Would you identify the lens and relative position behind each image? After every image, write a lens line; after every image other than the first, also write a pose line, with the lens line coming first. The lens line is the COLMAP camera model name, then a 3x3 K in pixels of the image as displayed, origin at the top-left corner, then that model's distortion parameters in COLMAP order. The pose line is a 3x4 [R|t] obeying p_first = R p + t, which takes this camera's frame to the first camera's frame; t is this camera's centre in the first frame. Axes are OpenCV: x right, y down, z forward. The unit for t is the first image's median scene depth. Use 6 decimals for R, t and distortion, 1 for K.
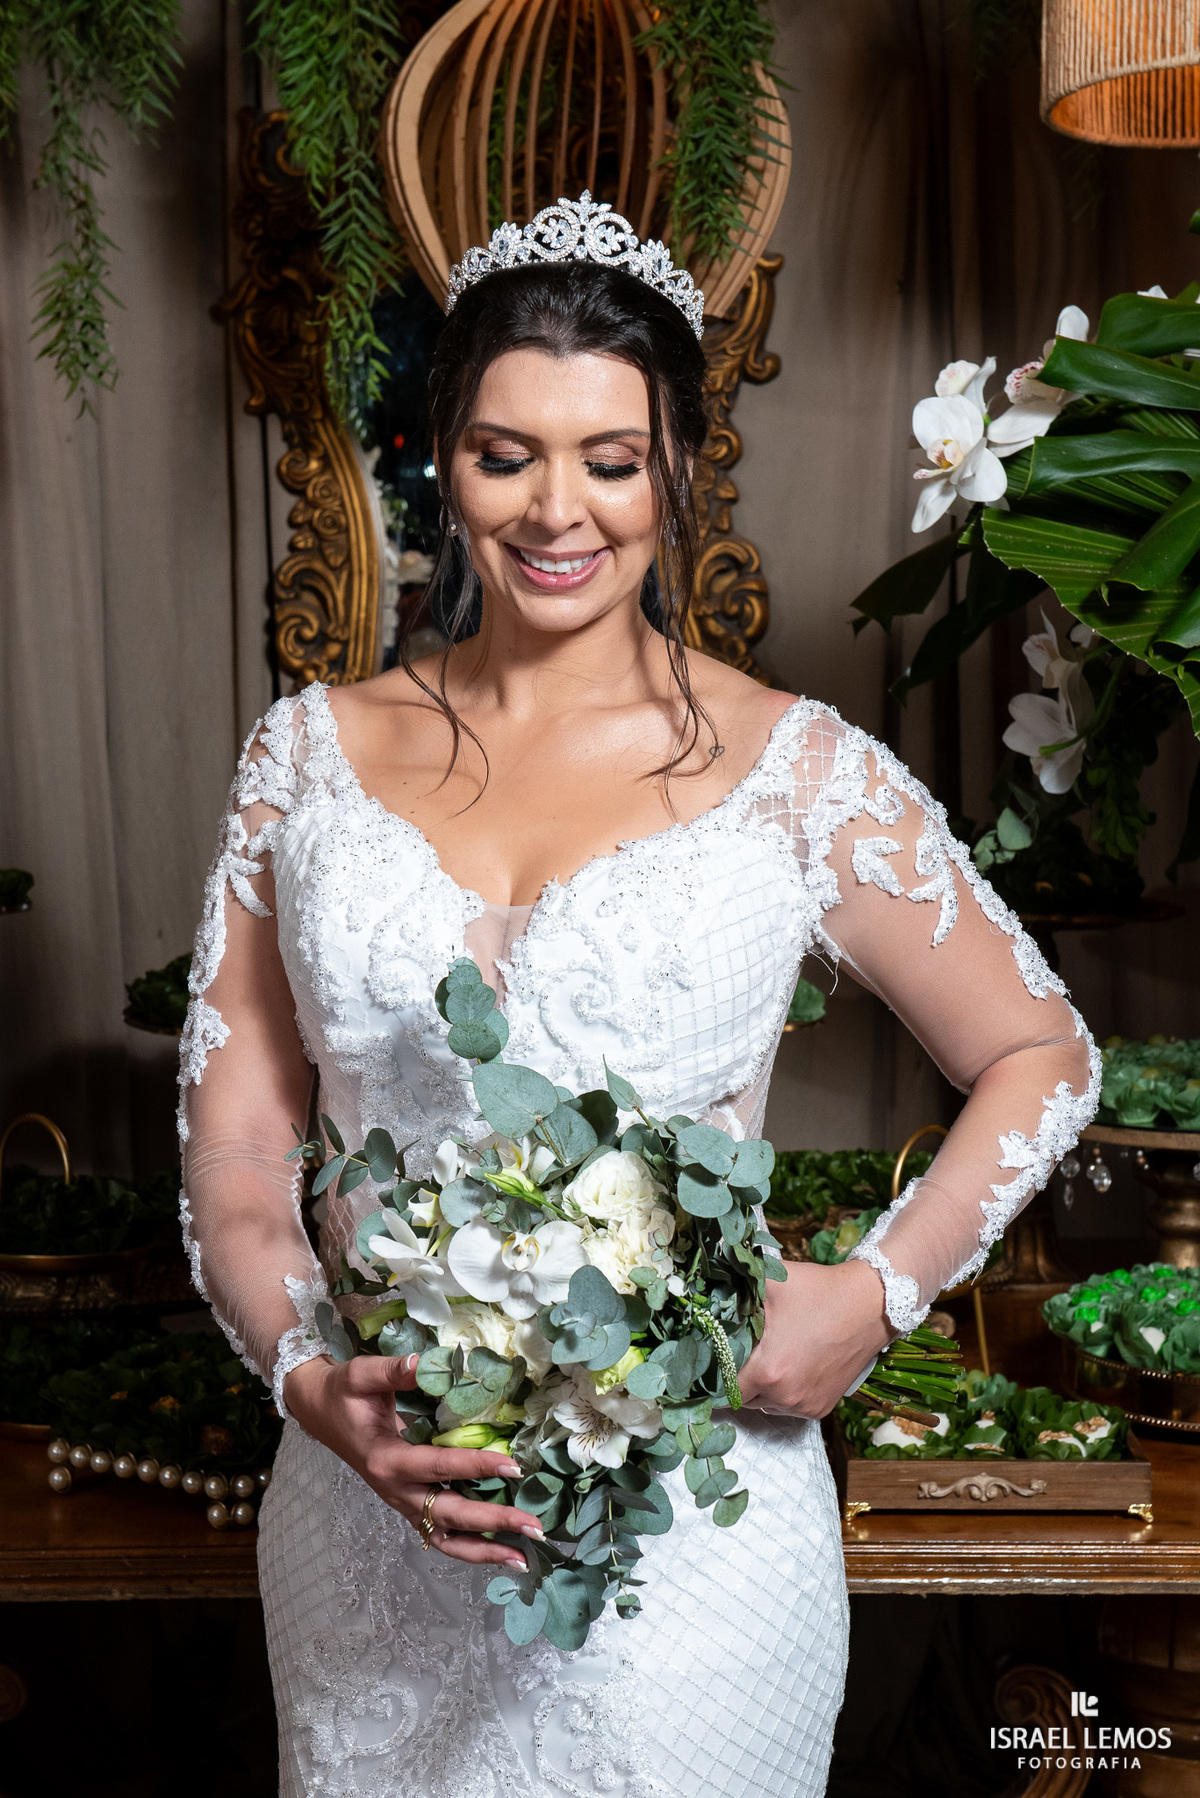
lens RADIAL K [[3146.6, 0, 591.1], [0, 3146.6, 896.7], [0, 0, 1]] dist [0.101234, 0.000000]
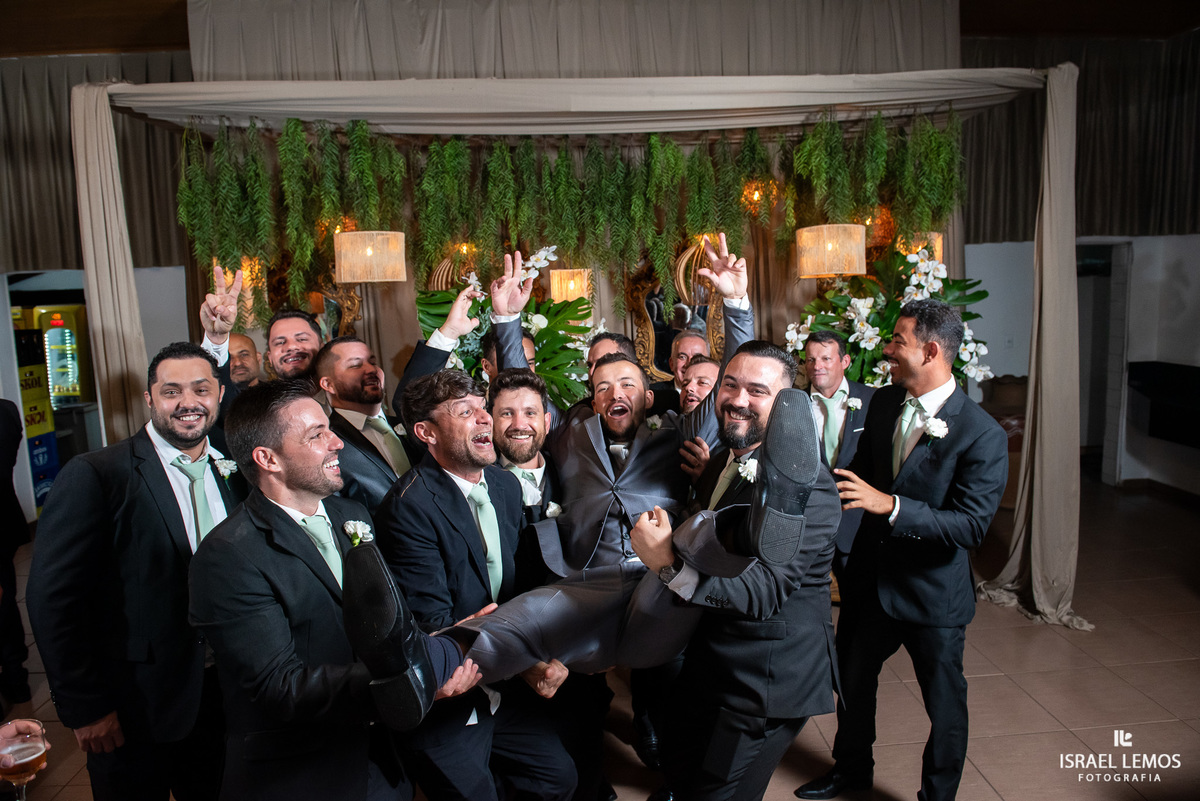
lens RADIAL K [[794.7, 0, 601.1], [0, 794.7, 400.0], [0, 0, 1]] dist [-0.060348, 0.004380]
pose [[0.999006, -0.030374, 0.032630, -0.205686], [0.028545, 0.998070, 0.055142, -0.079916], [-0.034242, -0.054156, 0.997945, -0.348401]]
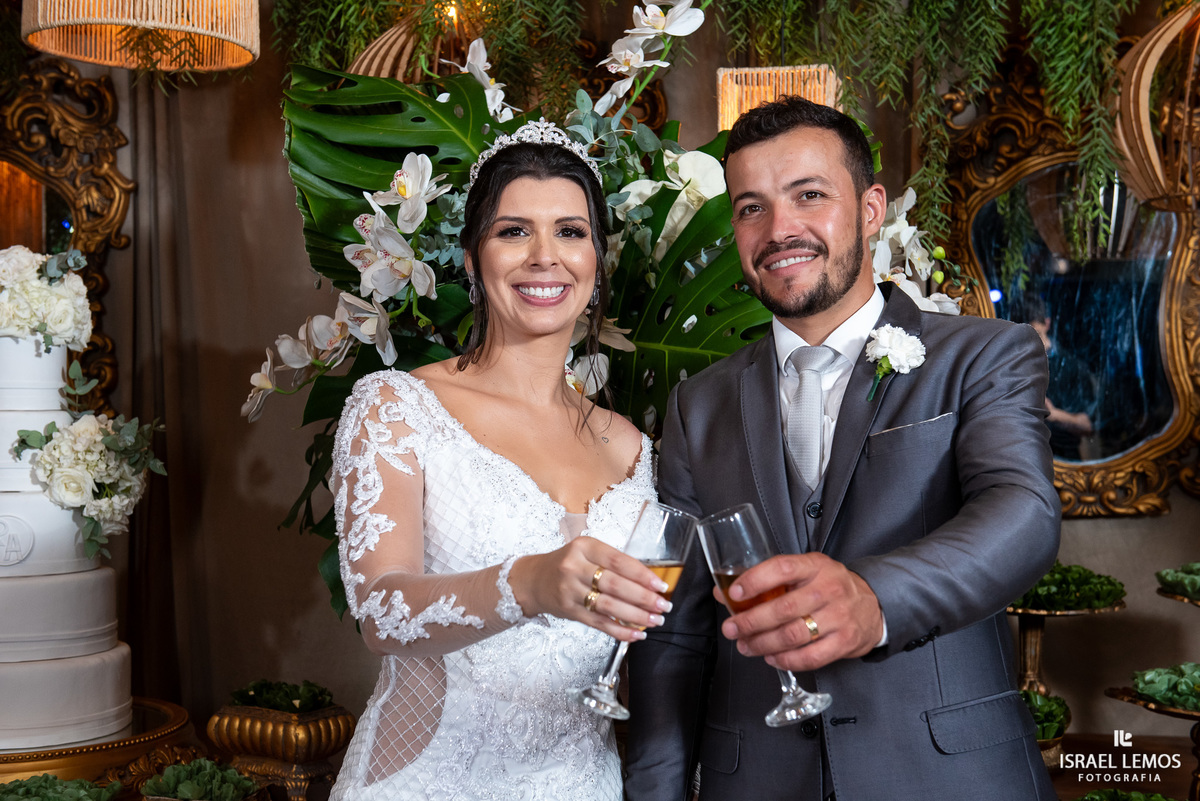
lens RADIAL K [[1662.3, 0, 606.9], [0, 1662.3, 398.9], [0, 0, 1]] dist [0.118955, 0.000000]
pose [[0.999648, 0.016119, -0.021091, -0.268488], [-0.017831, 0.996335, -0.083663, 0.008089], [0.019665, 0.084010, 0.996271, 0.060617]]
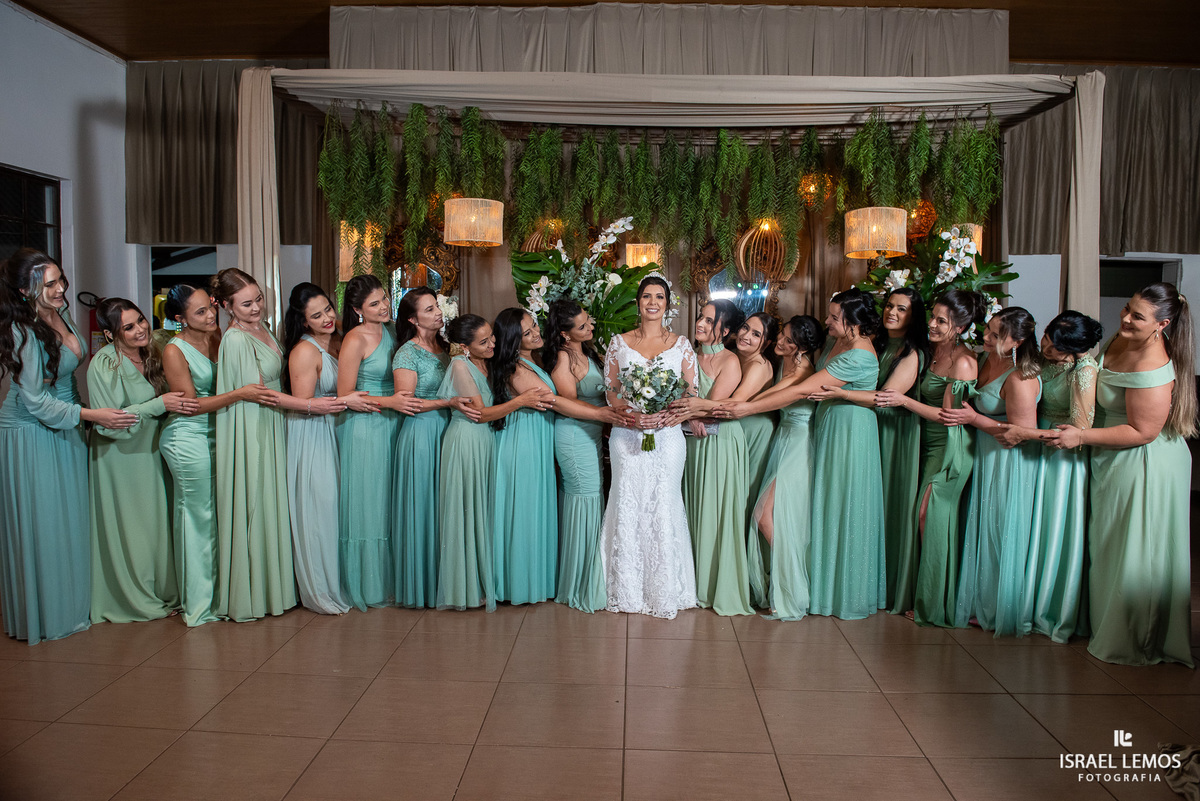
lens RADIAL K [[794.7, 0, 602.2], [0, 794.7, 399.0], [0, 0, 1]] dist [-0.060348, 0.004380]
pose [[0.998364, 0.024023, -0.051891, -0.201451], [-0.023962, 0.999711, 0.001802, 0.048709], [0.051919, -0.000555, 0.998651, -0.503297]]
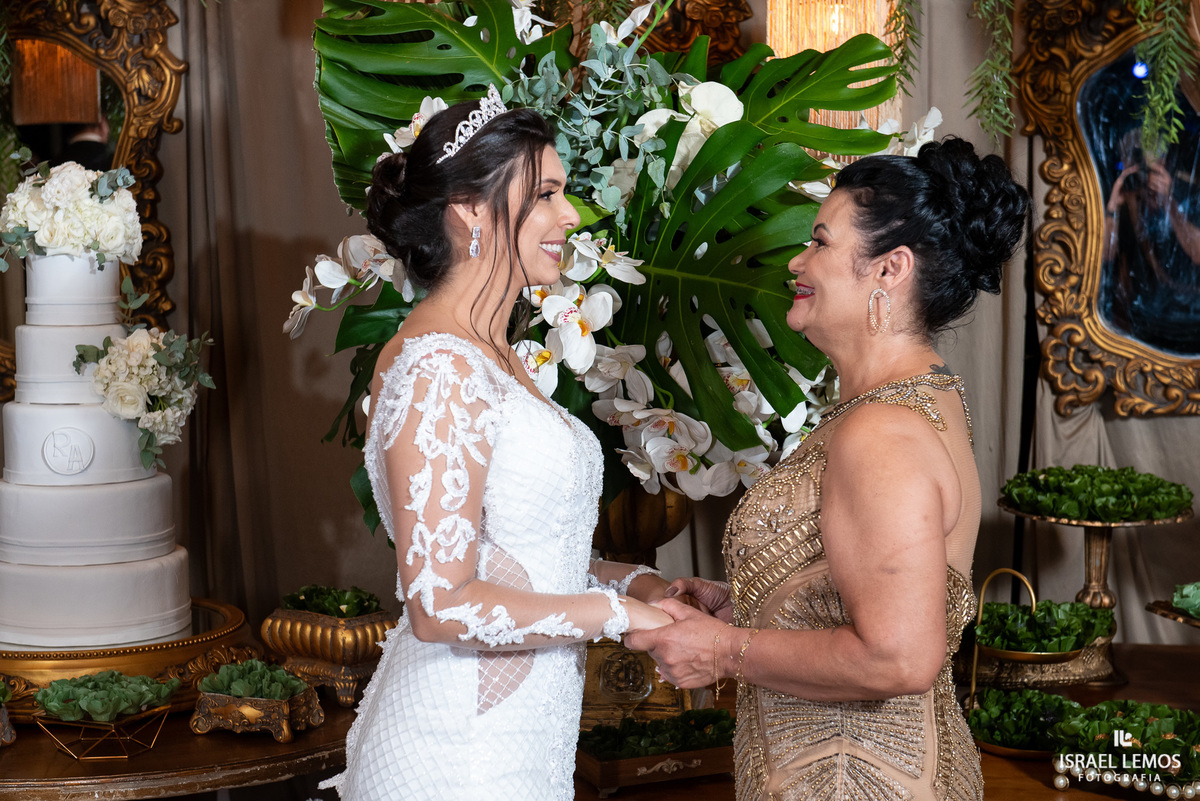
lens RADIAL K [[2150.5, 0, 605.7], [0, 2150.5, 398.8], [0, 0, 1]] dist [0.090514, 0.000000]
pose [[0.992945, 0.019867, -0.116902, -0.191806], [-0.018911, 0.999778, 0.009279, -0.022654], [0.117060, -0.007002, 0.993100, -0.143119]]
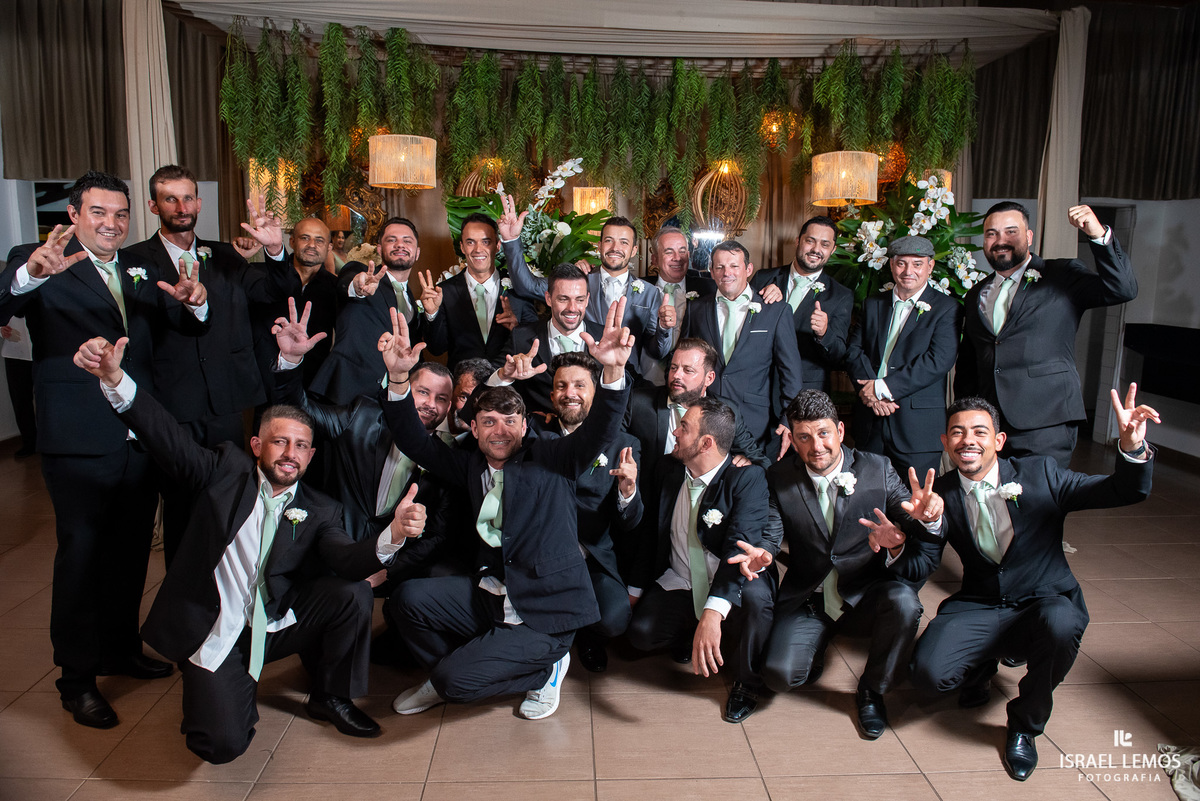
lens RADIAL K [[794.7, 0, 600.3], [0, 794.7, 399.7], [0, 0, 1]] dist [-0.060348, 0.004380]
pose [[0.999284, 0.015928, 0.034325, -0.231367], [-0.018861, 0.996041, 0.086871, 0.007937], [-0.032805, -0.087456, 0.995628, -0.403322]]
